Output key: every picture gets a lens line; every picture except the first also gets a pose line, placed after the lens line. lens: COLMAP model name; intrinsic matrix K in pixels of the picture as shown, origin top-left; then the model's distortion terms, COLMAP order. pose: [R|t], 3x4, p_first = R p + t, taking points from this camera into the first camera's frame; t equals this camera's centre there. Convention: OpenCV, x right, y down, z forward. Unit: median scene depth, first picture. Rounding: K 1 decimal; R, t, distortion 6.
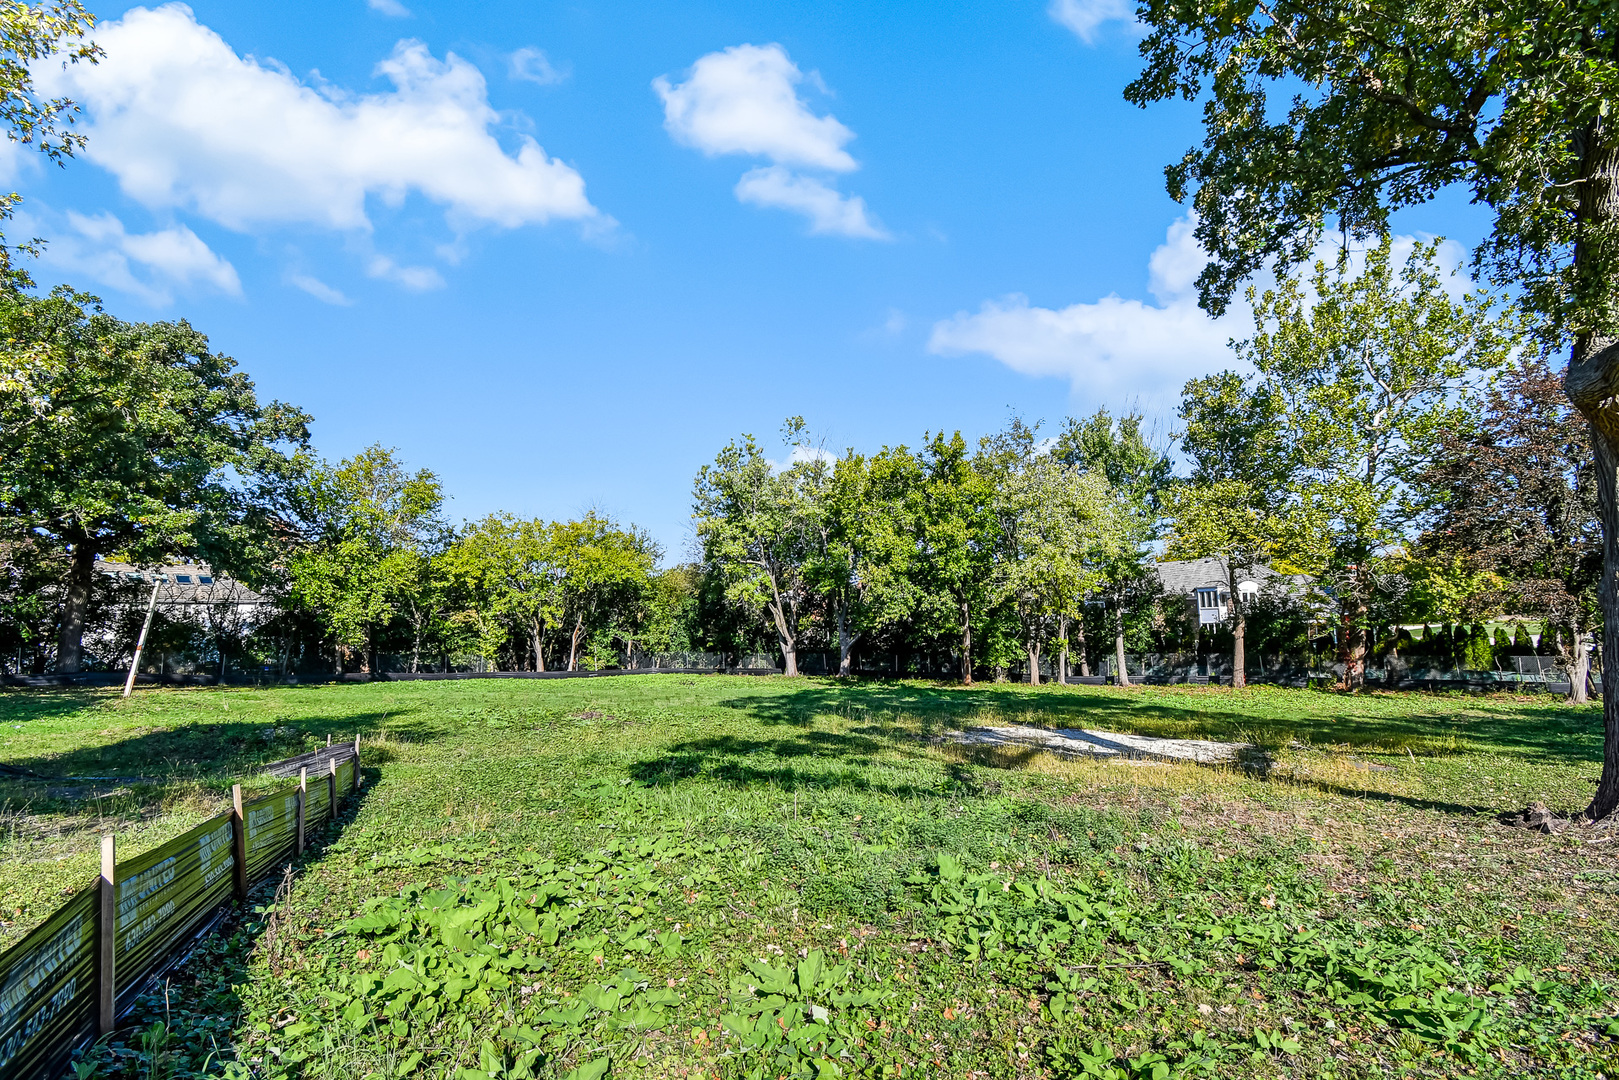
lens RADIAL K [[716.0, 0, 811.7], [0, 716.0, 566.0], [0, 0, 1]] dist [-0.017202, -0.000576]
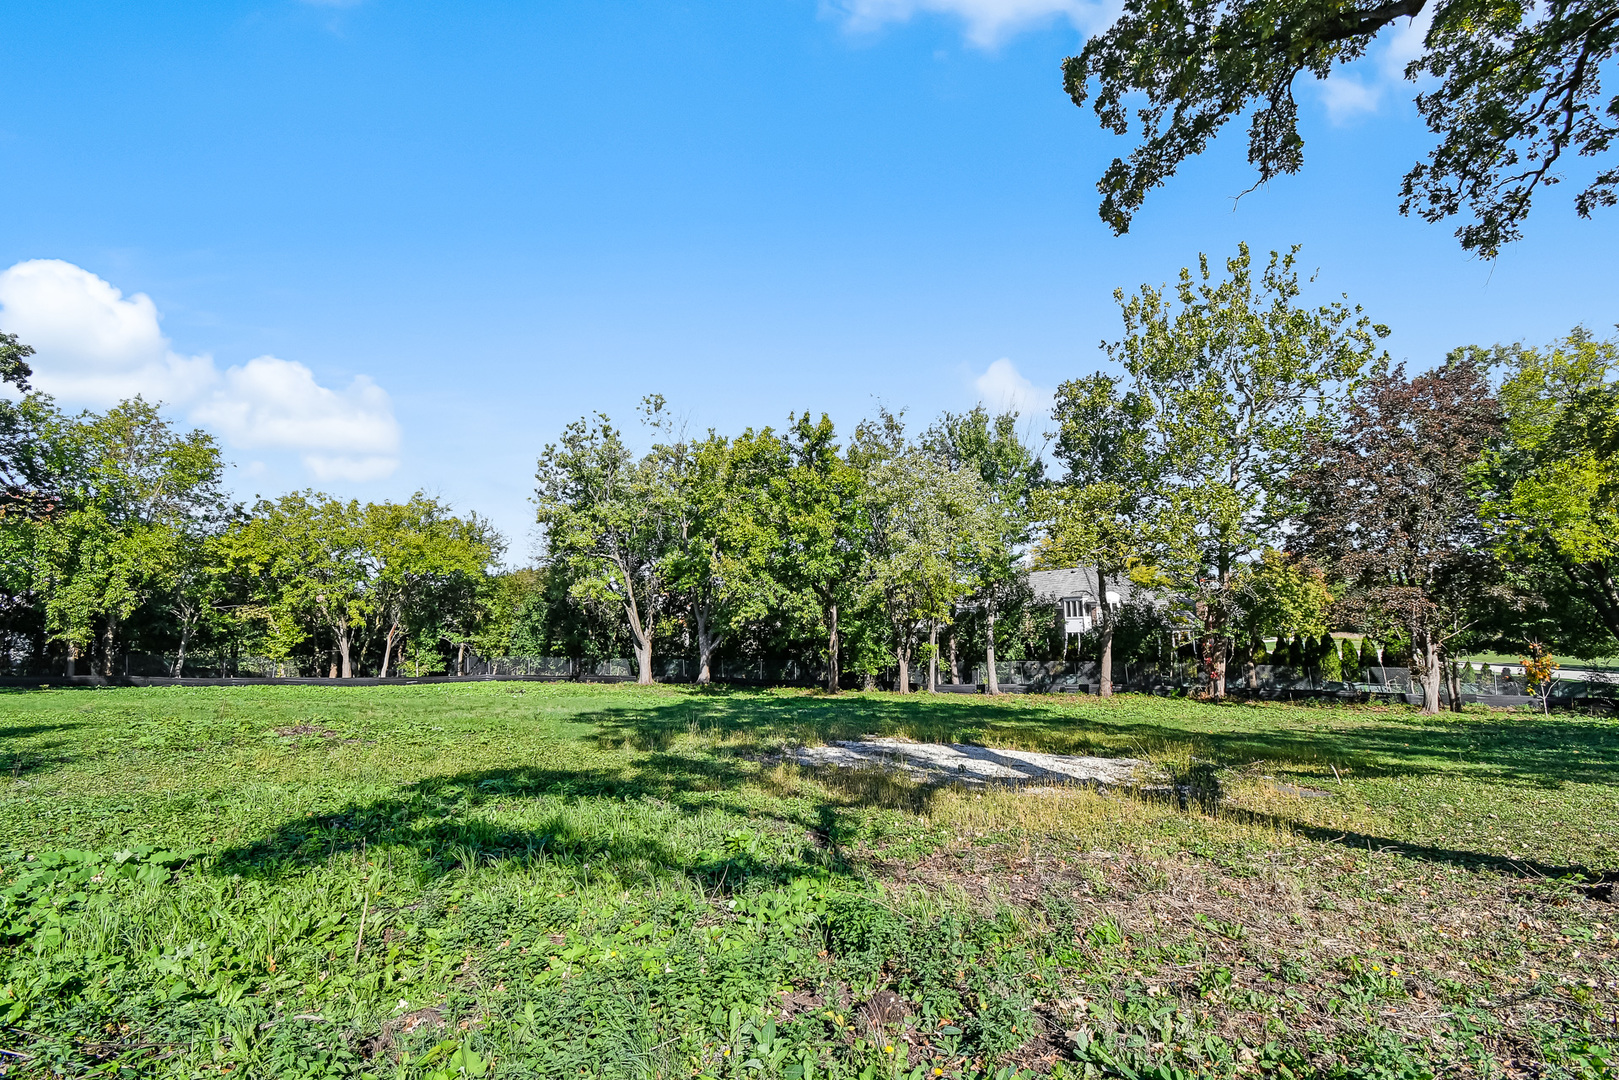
lens RADIAL K [[712.4, 0, 809.5], [0, 712.4, 540.0], [0, 0, 1]] dist [-0.005757, -0.000484]
pose [[0.986454, 0.035826, 0.160079, 0.035131], [-0.027721, 0.998232, -0.052577, 0.018438], [-0.161679, 0.047427, 0.985703, 0.094475]]
